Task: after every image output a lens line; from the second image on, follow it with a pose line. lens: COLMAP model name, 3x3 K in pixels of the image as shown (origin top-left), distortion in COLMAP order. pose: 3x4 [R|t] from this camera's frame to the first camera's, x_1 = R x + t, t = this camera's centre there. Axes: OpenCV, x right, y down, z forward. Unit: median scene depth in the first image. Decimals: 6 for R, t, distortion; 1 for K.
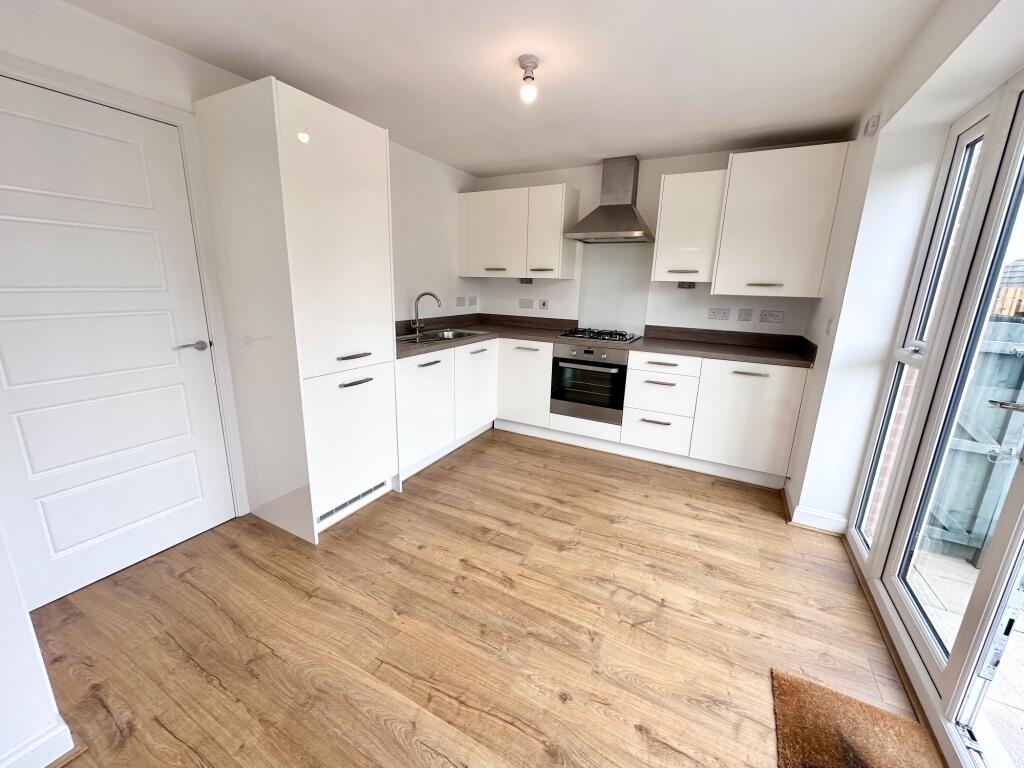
lens RADIAL K [[406.7, 0, 510.5], [0, 406.7, 383.5], [0, 0, 1]] dist [-0.003153, -0.000040]
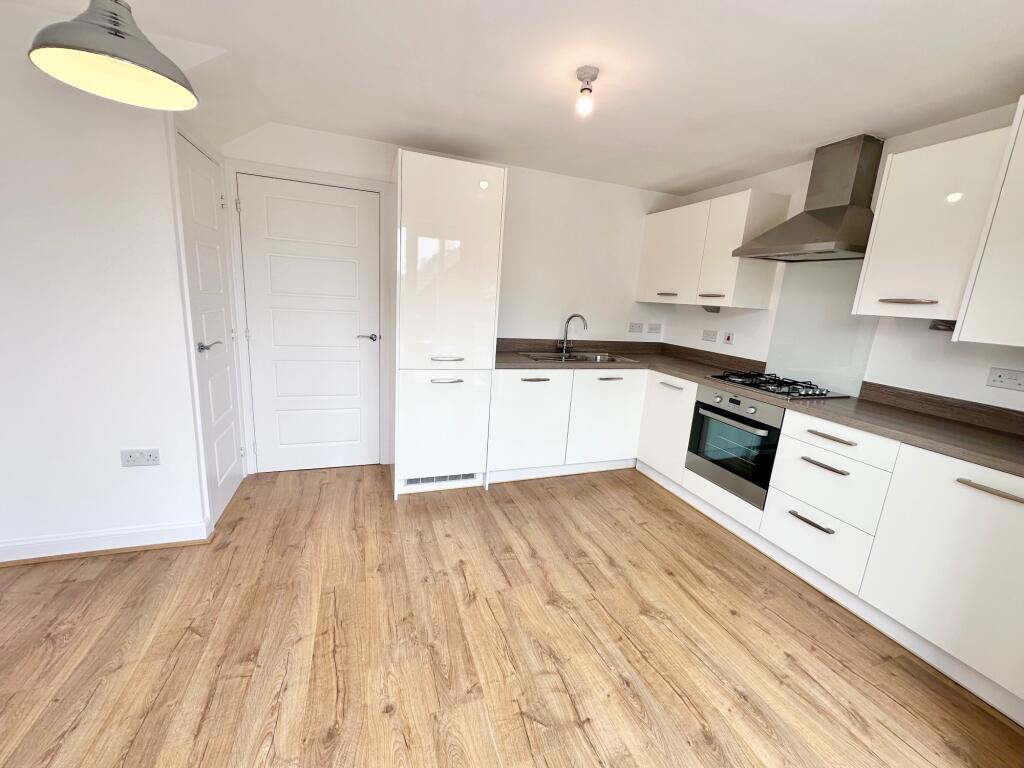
lens RADIAL K [[406.7, 0, 510.5], [0, 406.7, 383.5], [0, 0, 1]] dist [-0.003153, -0.000040]
pose [[0.742065, 0.162958, -0.650219, 0.512179], [-0.205799, 0.978539, 0.010373, -0.043711], [0.637955, 0.126117, 0.759676, 0.201259]]
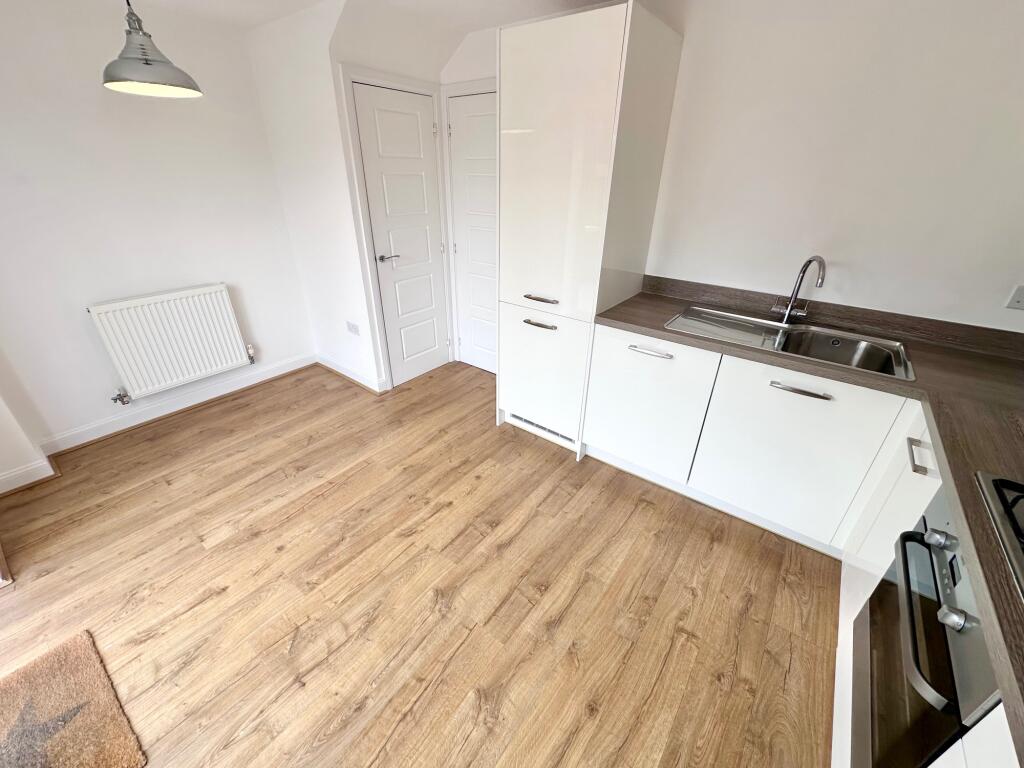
lens RADIAL K [[406.7, 0, 510.5], [0, 406.7, 383.5], [0, 0, 1]] dist [-0.003153, -0.000040]
pose [[-0.161718, 0.434999, -0.885790, 0.580997], [-0.256782, 0.848136, 0.463388, -0.318001], [0.952843, 0.302393, -0.025459, 0.953473]]
